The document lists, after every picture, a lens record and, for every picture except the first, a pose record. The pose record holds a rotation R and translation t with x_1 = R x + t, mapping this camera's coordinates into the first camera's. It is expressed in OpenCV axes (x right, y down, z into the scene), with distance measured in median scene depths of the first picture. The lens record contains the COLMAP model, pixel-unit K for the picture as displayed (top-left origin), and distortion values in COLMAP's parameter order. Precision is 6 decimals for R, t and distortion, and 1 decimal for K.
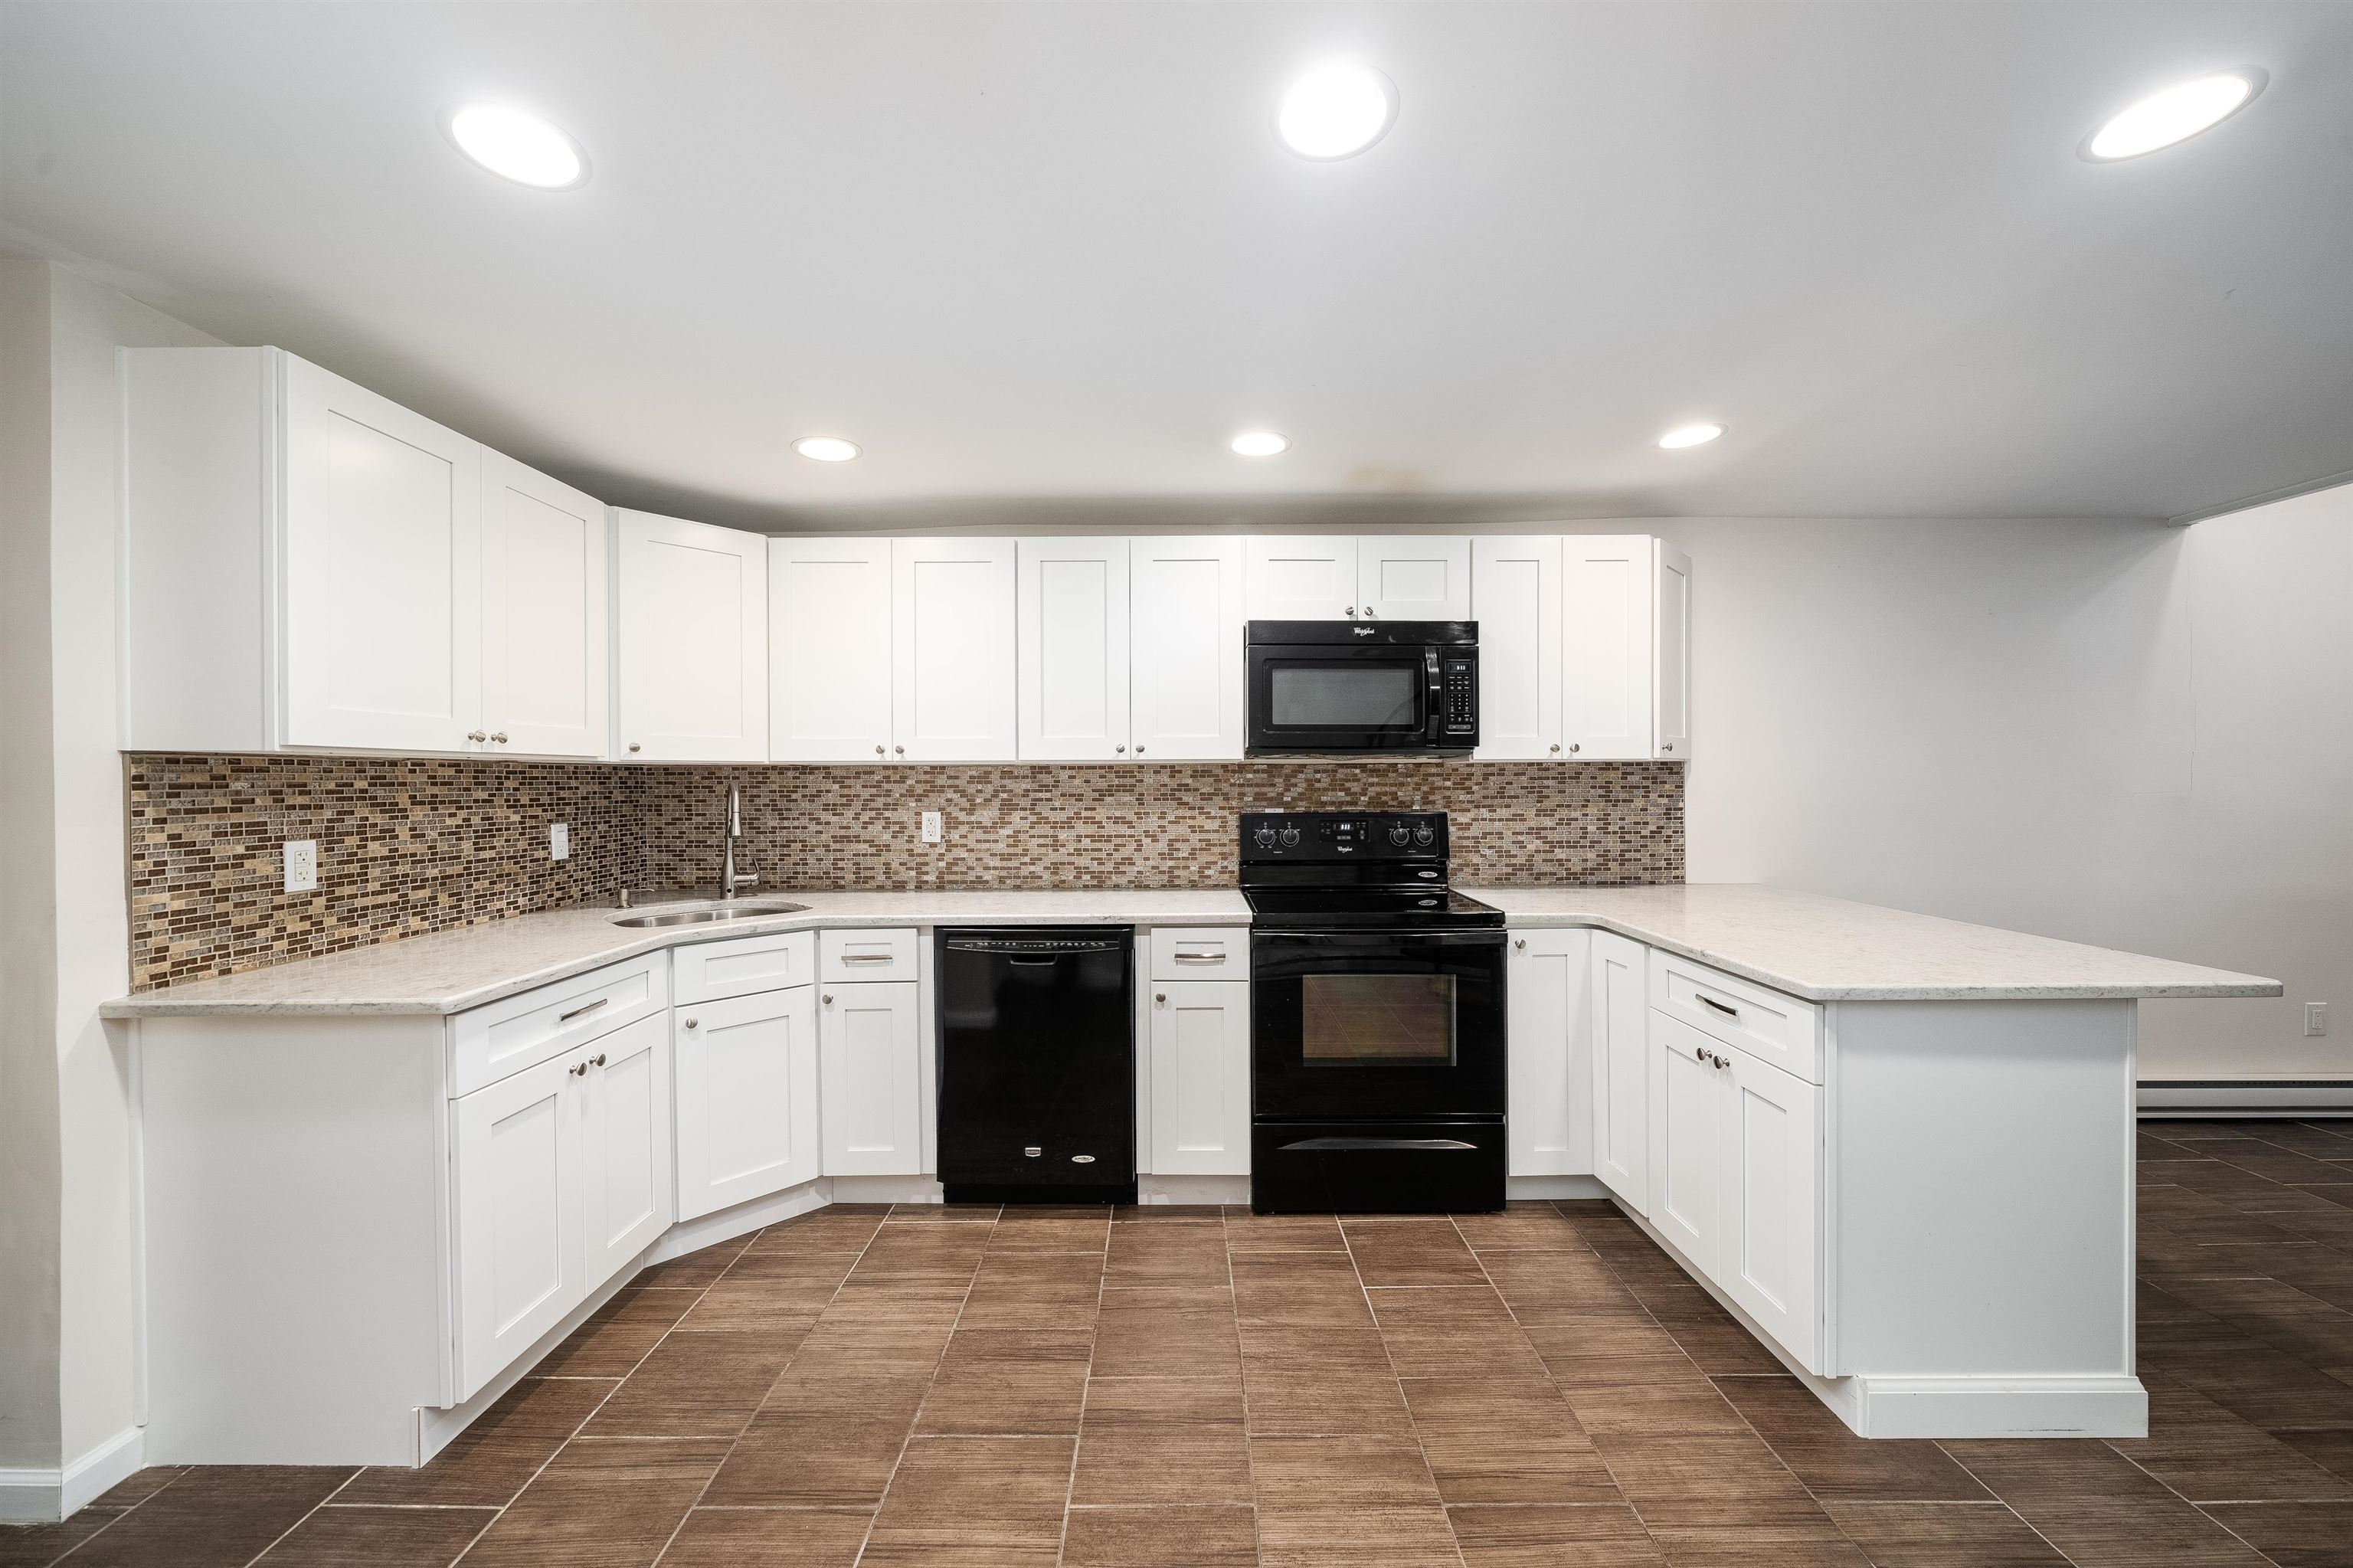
lens RADIAL K [[864.0, 0, 1183.6], [0, 864.0, 784.8], [0, 0, 1]] dist [-0.002379, -0.000294]
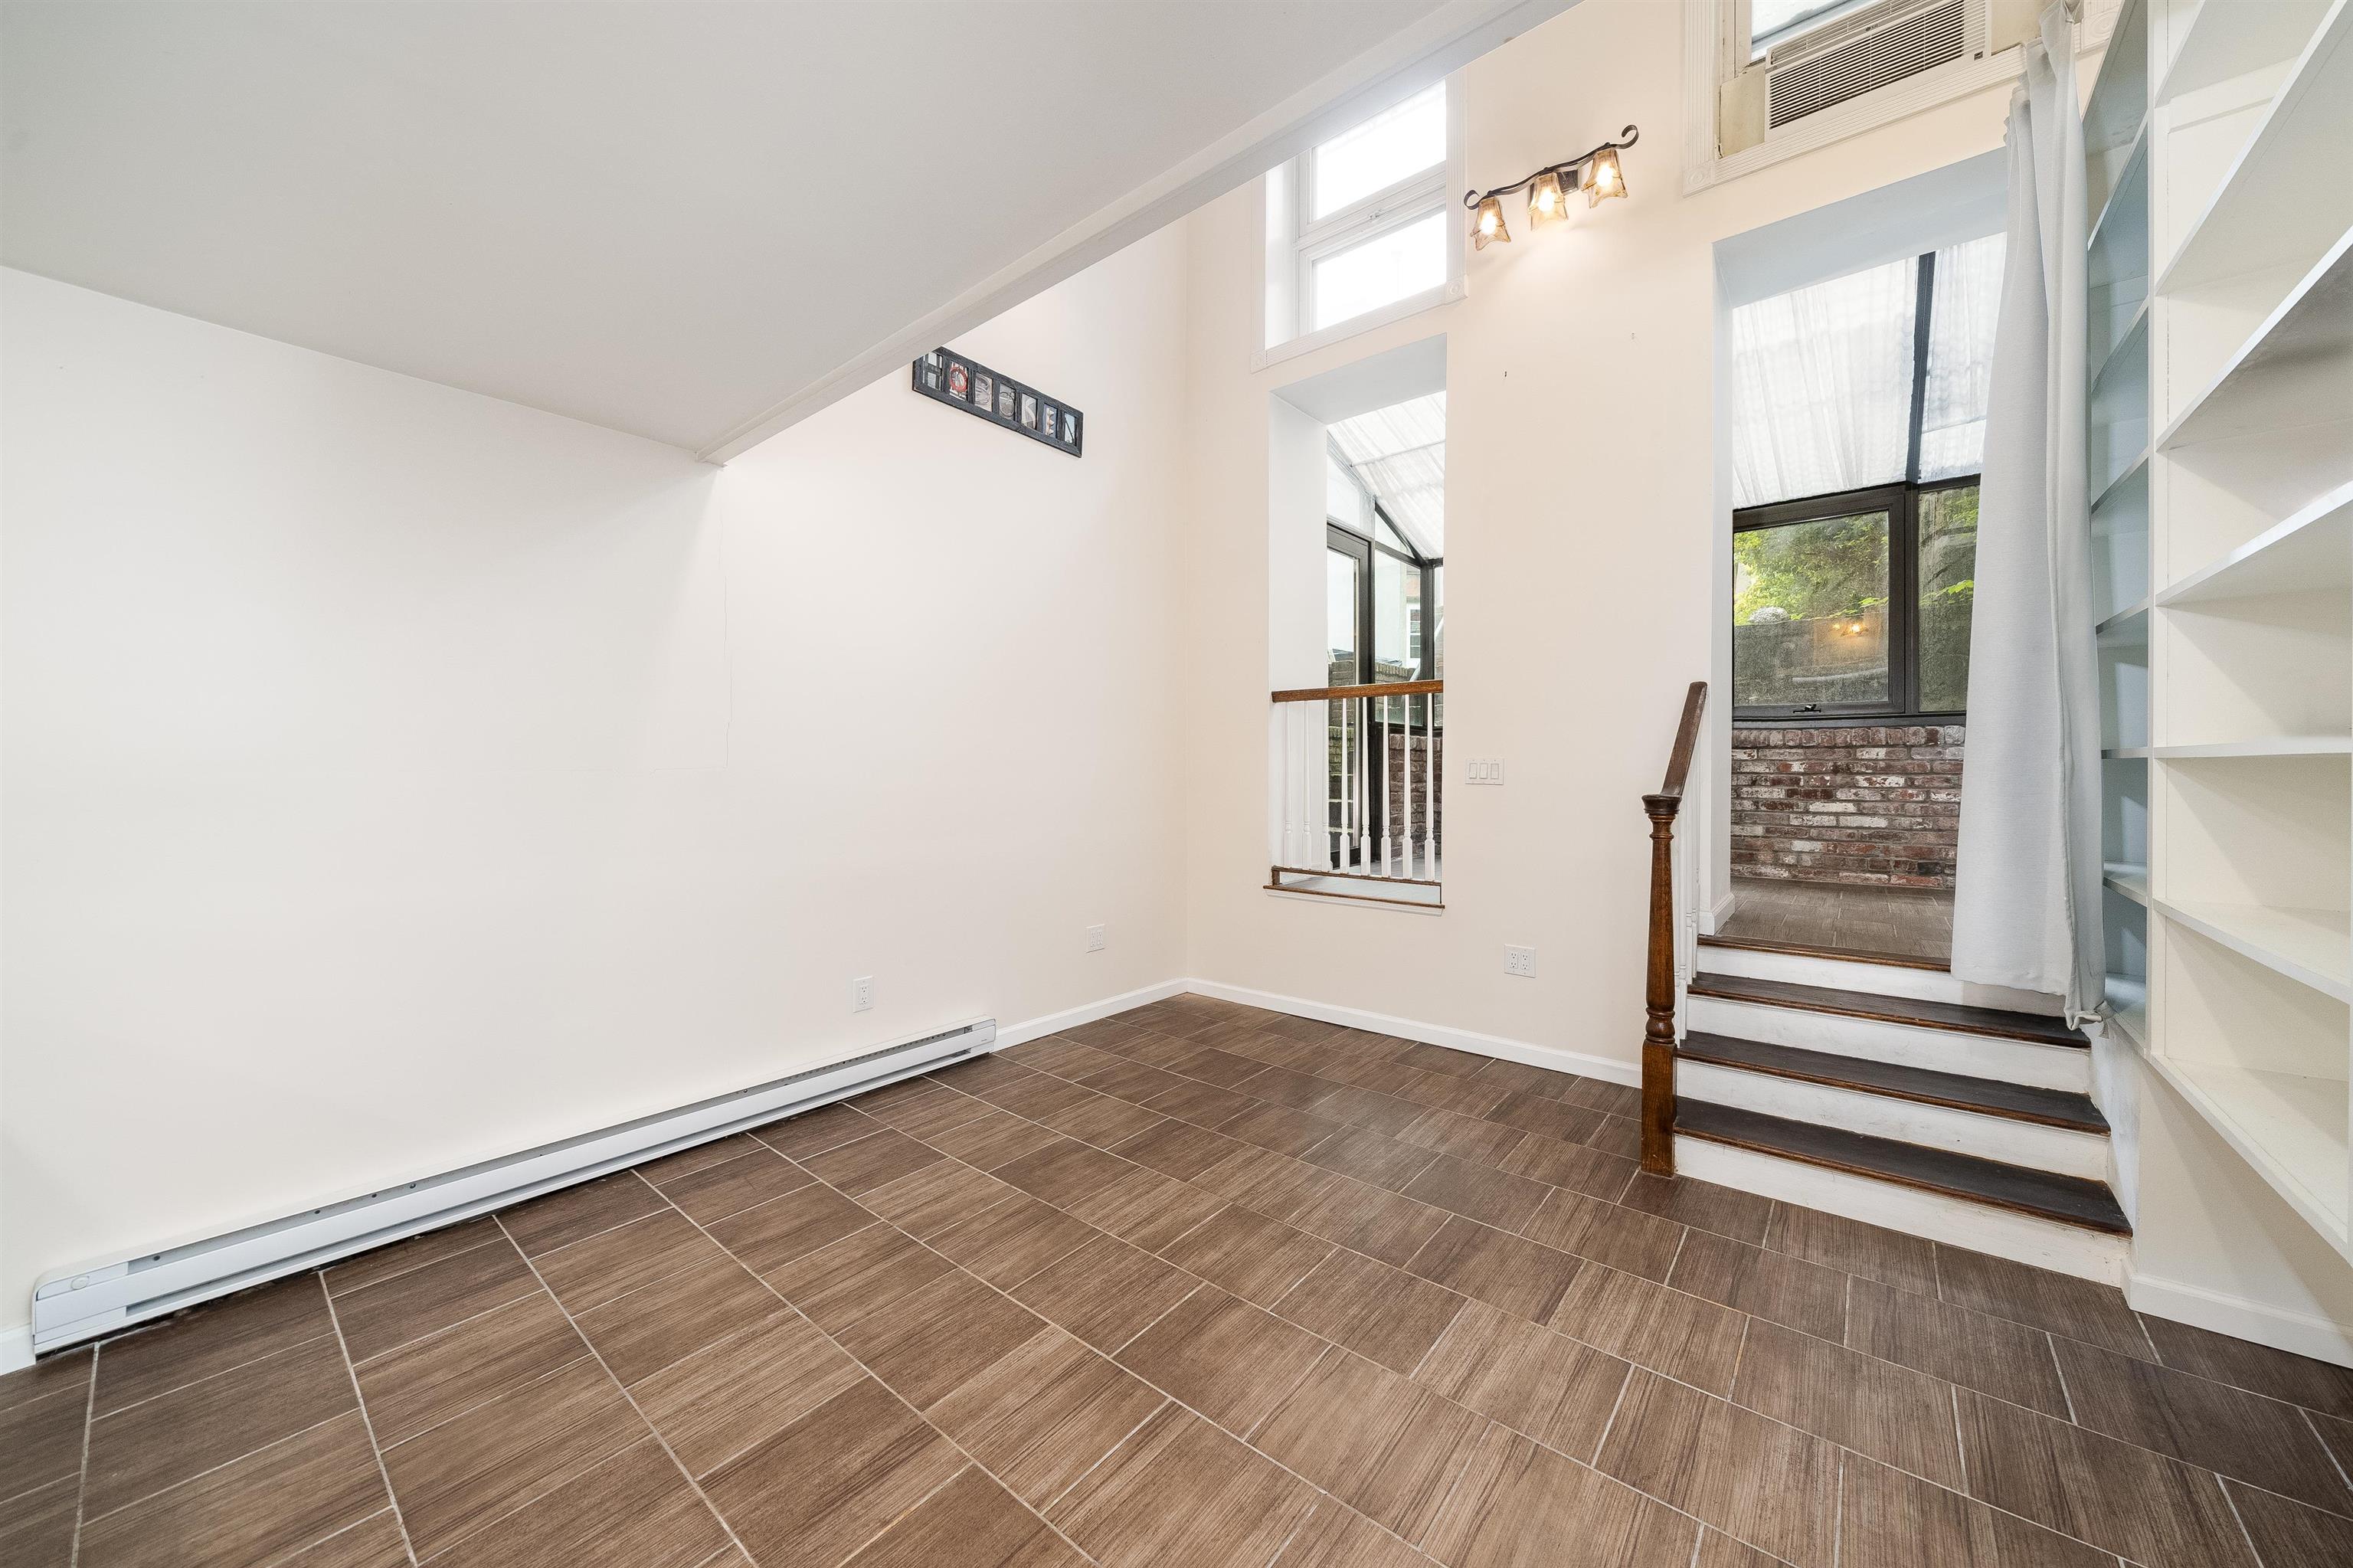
lens RADIAL K [[836.8, 0, 1170.6], [0, 836.8, 761.0], [0, 0, 1]] dist [-0.000054, -0.000032]
pose [[0.640165, 0.013732, 0.768115, 0.799769], [0.001183, 0.999821, -0.018860, 0.022202], [-0.768237, 0.012982, 0.640034, 0.101894]]
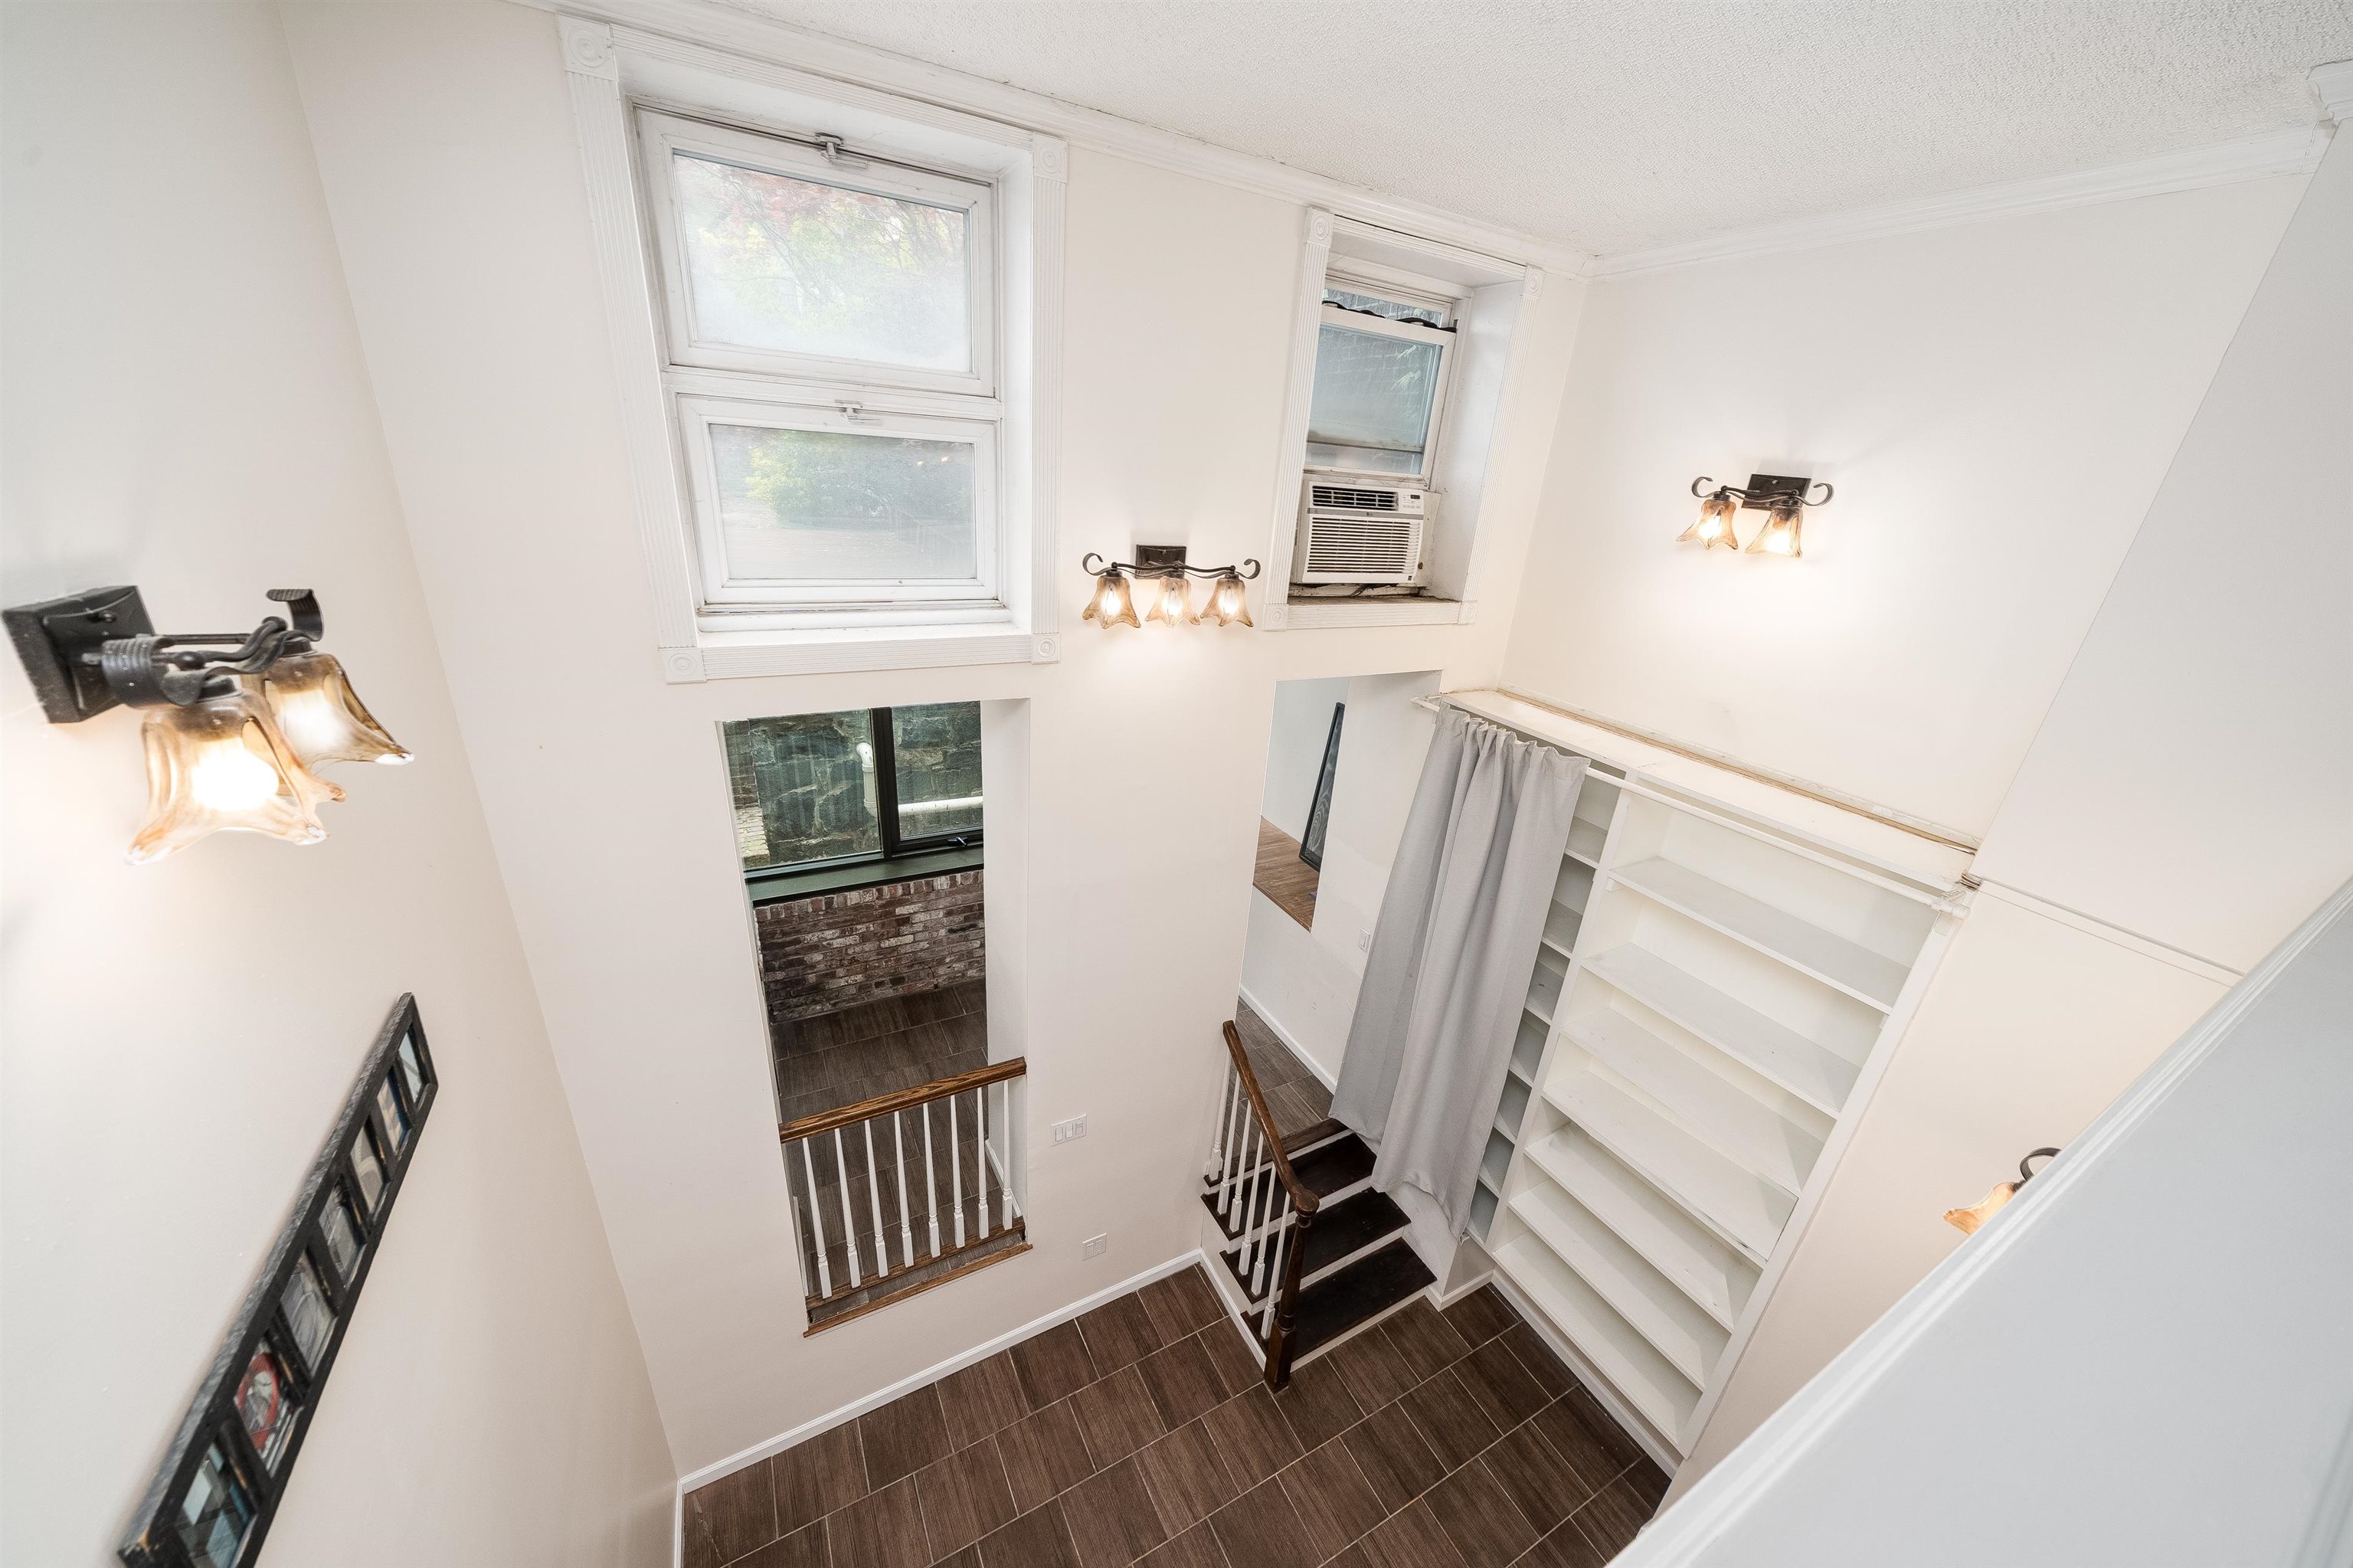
lens RADIAL K [[808.7, 0, 1176.5], [0, 808.7, 784.0], [0, 0, 1]] dist [-0.002528, -0.000247]
pose [[-0.475114, -0.357275, 0.804128, 1.144080], [-0.059814, 0.924860, 0.375576, -0.831488], [-0.877889, 0.130343, -0.460784, 0.808536]]
